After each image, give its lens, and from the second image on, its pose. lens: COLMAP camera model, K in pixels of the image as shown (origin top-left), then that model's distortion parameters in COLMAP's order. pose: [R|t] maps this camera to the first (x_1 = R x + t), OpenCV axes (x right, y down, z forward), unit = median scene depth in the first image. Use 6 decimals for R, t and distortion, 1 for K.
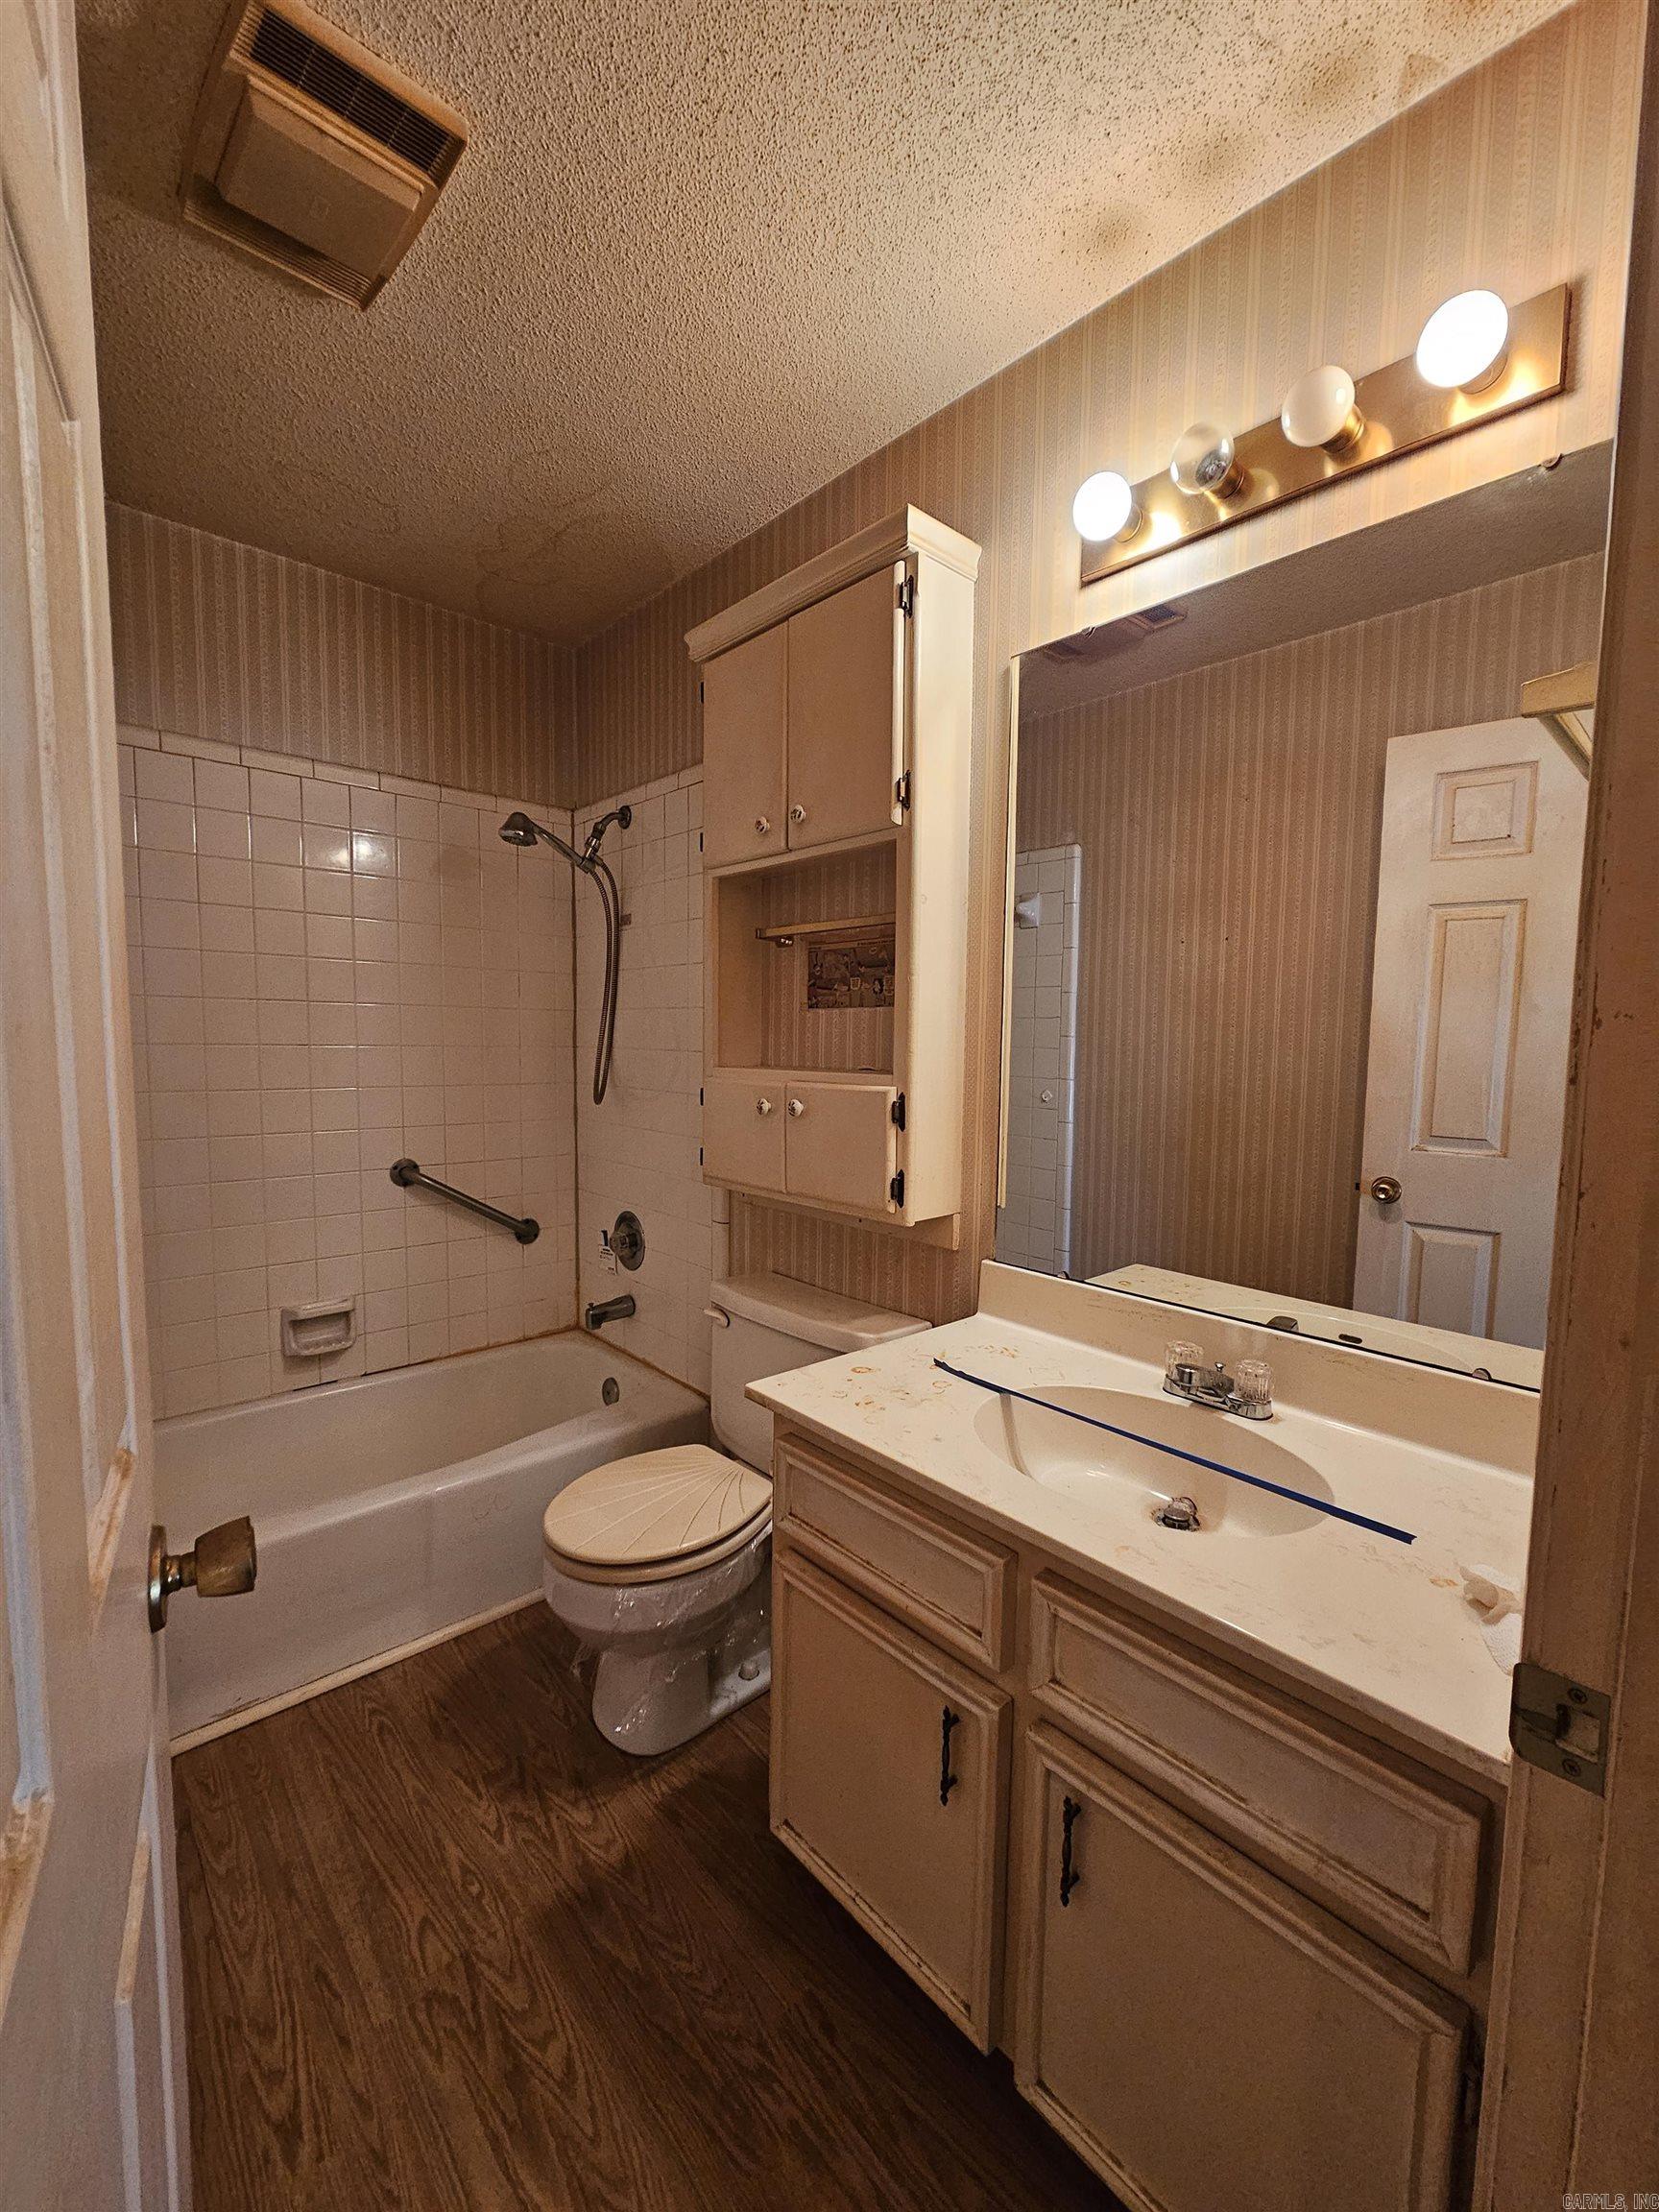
lens RADIAL K [[904.0, 0, 829.5], [0, 904.0, 1100.7], [0, 0, 1]] dist [0.000659, -0.000632]
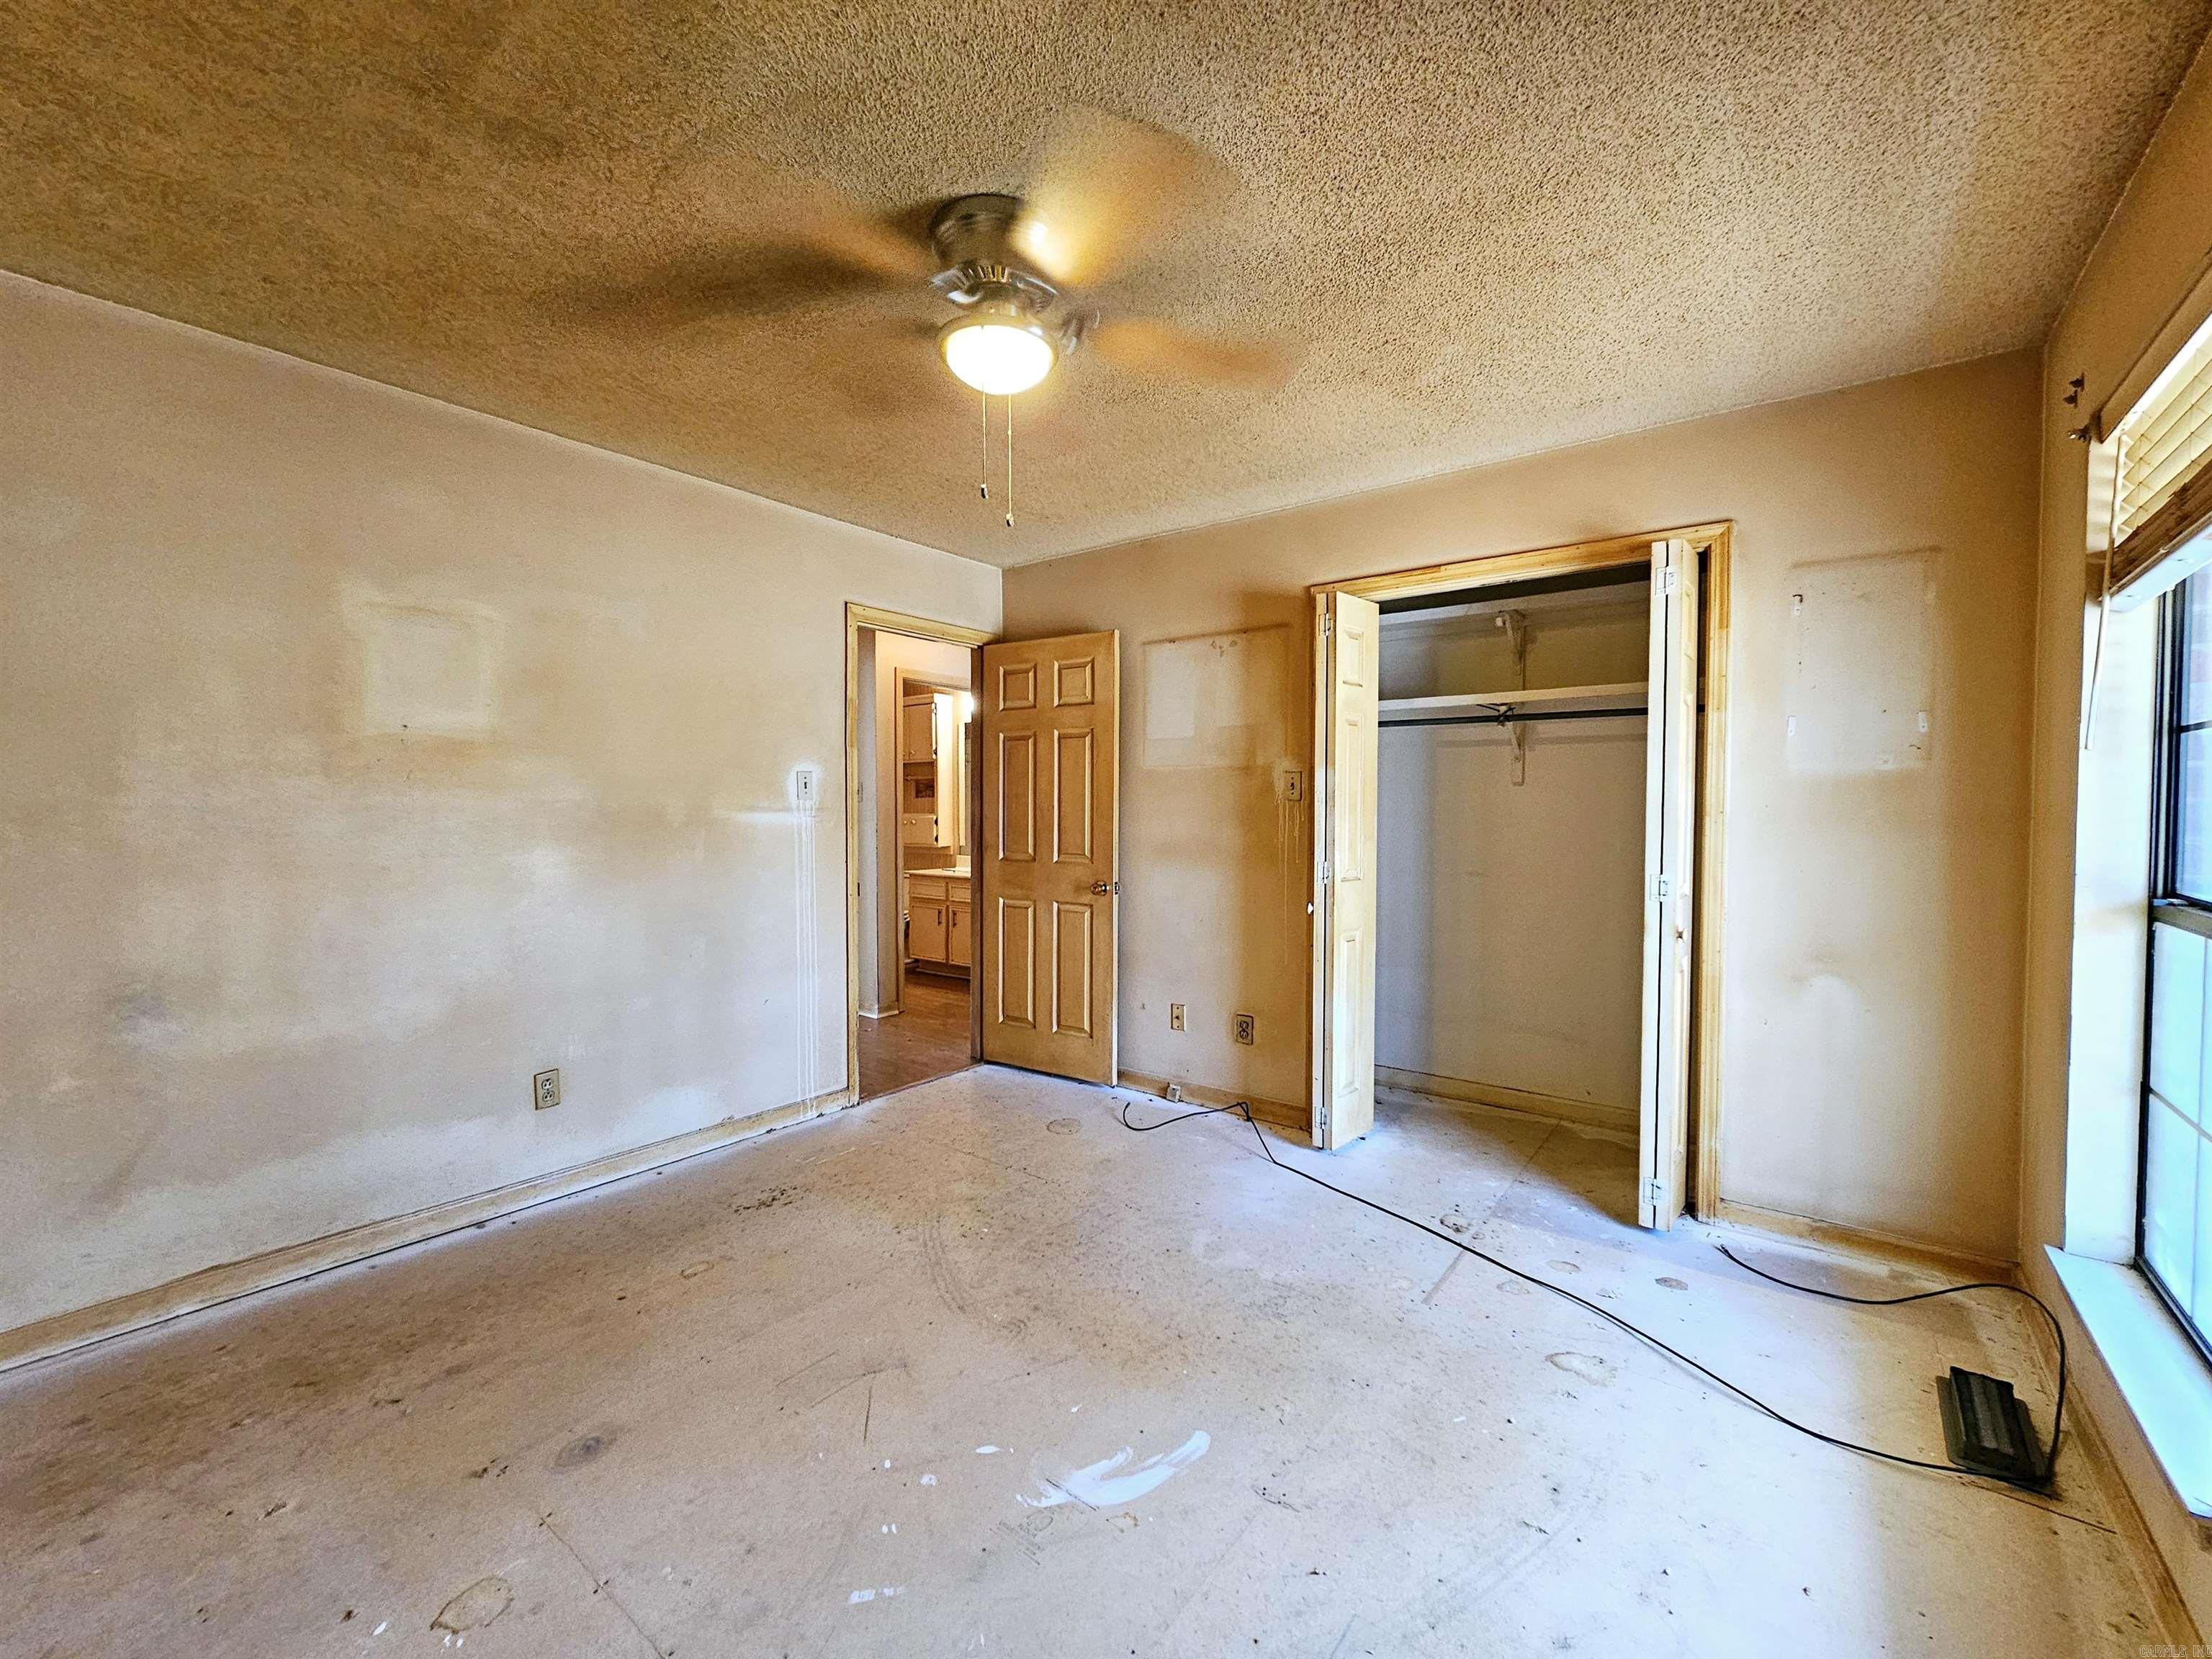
lens RADIAL K [[904.0, 0, 1105.1], [0, 904.0, 827.1], [0, 0, 1]] dist [0.000659, -0.000632]
pose [[0.986201, -0.021886, 0.164099, 0.161436], [0.029315, 0.998645, -0.042986, 0.250391], [-0.162936, 0.047204, 0.985507, -3.436551]]
